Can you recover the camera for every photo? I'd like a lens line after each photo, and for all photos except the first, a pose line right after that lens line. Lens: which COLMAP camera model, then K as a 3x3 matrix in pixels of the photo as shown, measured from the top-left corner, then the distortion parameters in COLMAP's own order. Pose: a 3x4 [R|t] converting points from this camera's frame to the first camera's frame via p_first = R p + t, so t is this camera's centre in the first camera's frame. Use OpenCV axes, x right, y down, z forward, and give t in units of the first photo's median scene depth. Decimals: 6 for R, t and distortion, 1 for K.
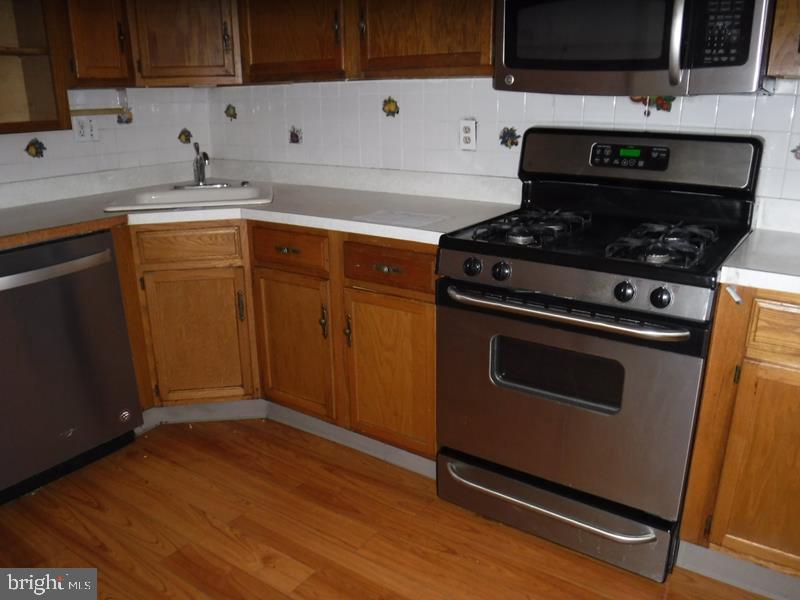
lens RADIAL K [[668.1, 0, 400.0], [0, 668.1, 300.0], [0, 0, 1]] dist [-0.077949, 0.014272]
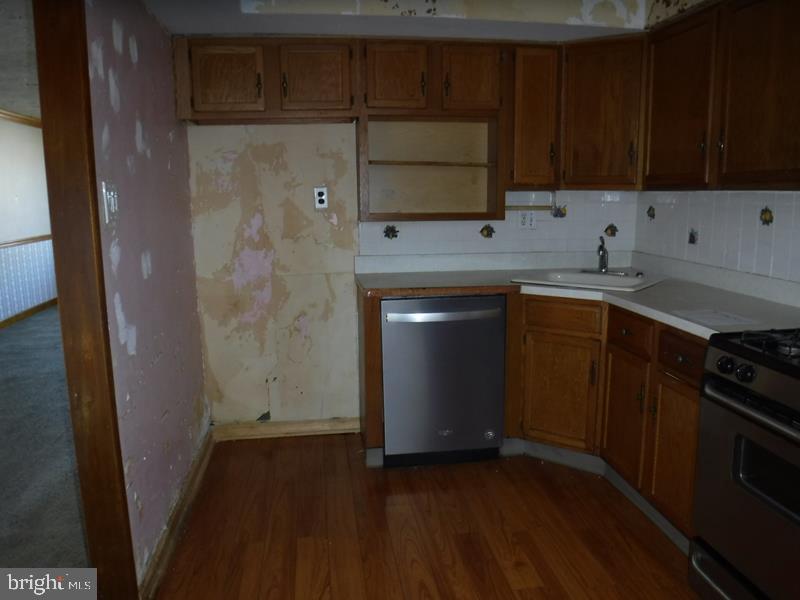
lens RADIAL K [[668.1, 0, 400.0], [0, 668.1, 300.0], [0, 0, 1]] dist [-0.077949, 0.014272]
pose [[0.679998, 0.128708, -0.721829, 0.359777], [-0.220953, 0.974679, -0.034355, -0.001130], [0.699130, 0.182852, 0.691218, -0.084704]]
